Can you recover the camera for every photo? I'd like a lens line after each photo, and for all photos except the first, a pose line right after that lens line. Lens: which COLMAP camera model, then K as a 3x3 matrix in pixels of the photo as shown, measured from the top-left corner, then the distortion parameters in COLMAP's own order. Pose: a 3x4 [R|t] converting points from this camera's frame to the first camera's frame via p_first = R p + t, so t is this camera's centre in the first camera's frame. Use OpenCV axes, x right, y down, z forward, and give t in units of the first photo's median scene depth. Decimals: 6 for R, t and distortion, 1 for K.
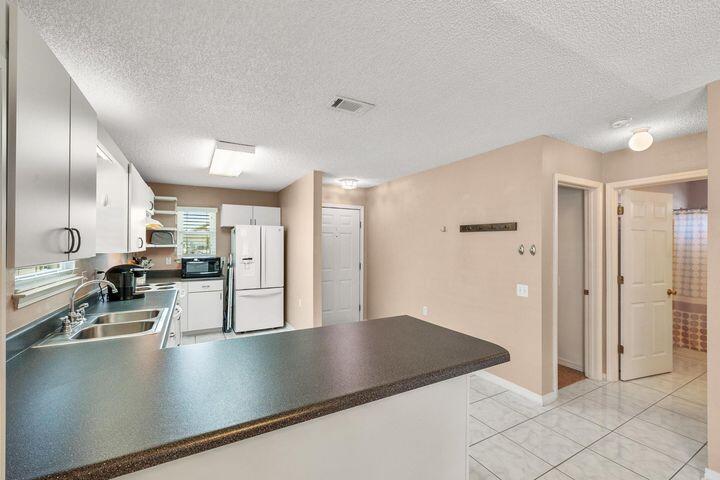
lens RADIAL K [[304.8, 0, 356.6], [0, 304.8, 245.3], [0, 0, 1]] dist [0.000708, -0.000124]
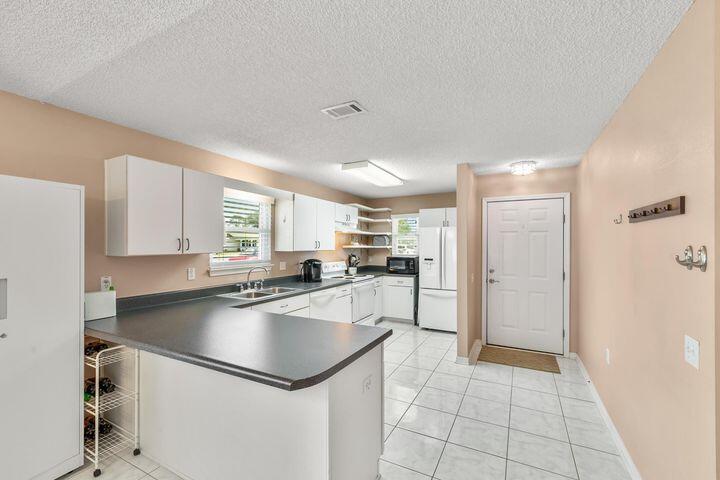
lens RADIAL K [[304.8, 0, 358.0], [0, 304.8, 241.9], [0, 0, 1]] dist [0.000708, -0.000124]
pose [[0.552263, -0.009547, -0.833615, 0.388944], [-0.004543, 0.999885, -0.014461, 0.000276], [0.833658, 0.011773, 0.552156, 0.217908]]
